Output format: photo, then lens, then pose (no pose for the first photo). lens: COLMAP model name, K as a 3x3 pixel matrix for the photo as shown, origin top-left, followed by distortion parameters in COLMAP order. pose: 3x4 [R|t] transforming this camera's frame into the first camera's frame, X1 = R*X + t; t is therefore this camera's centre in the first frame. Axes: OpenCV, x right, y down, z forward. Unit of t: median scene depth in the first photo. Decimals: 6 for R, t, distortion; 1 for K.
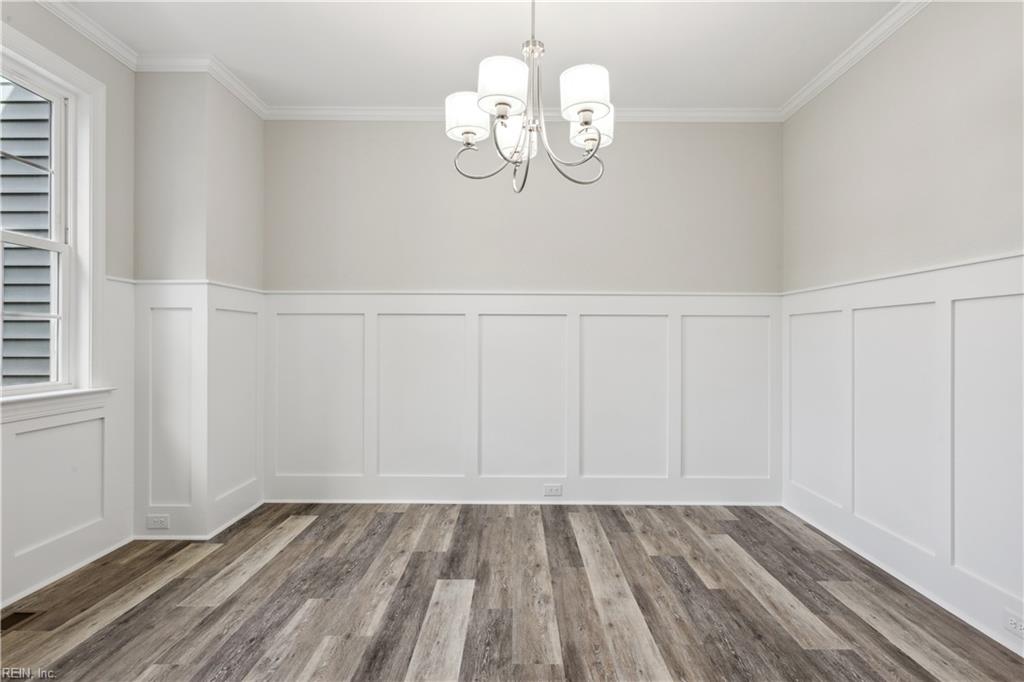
lens RADIAL K [[552.6, 0, 515.5], [0, 552.6, 340.7], [0, 0, 1]] dist [0.002646, -0.000365]
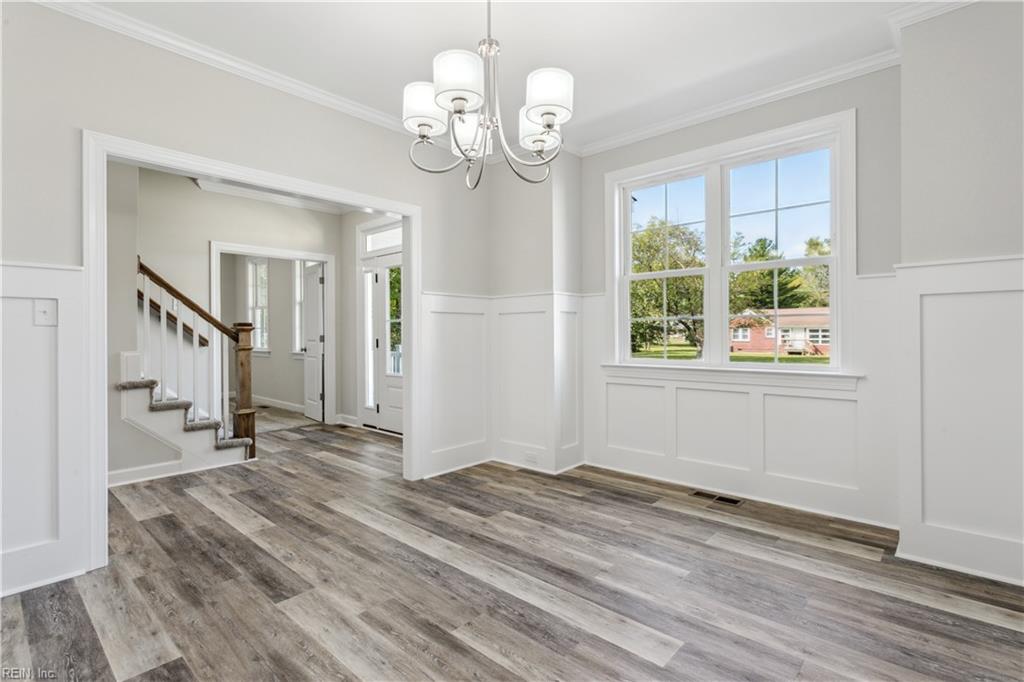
lens RADIAL K [[489.4, 0, 517.3], [0, 489.4, 336.3], [0, 0, 1]] dist [-0.000196, 0.001963]
pose [[-0.668264, 0.005237, -0.743906, 0.580509], [0.004898, 0.999985, 0.002640, 0.000612], [0.743908, -0.001880, -0.668279, 1.426553]]
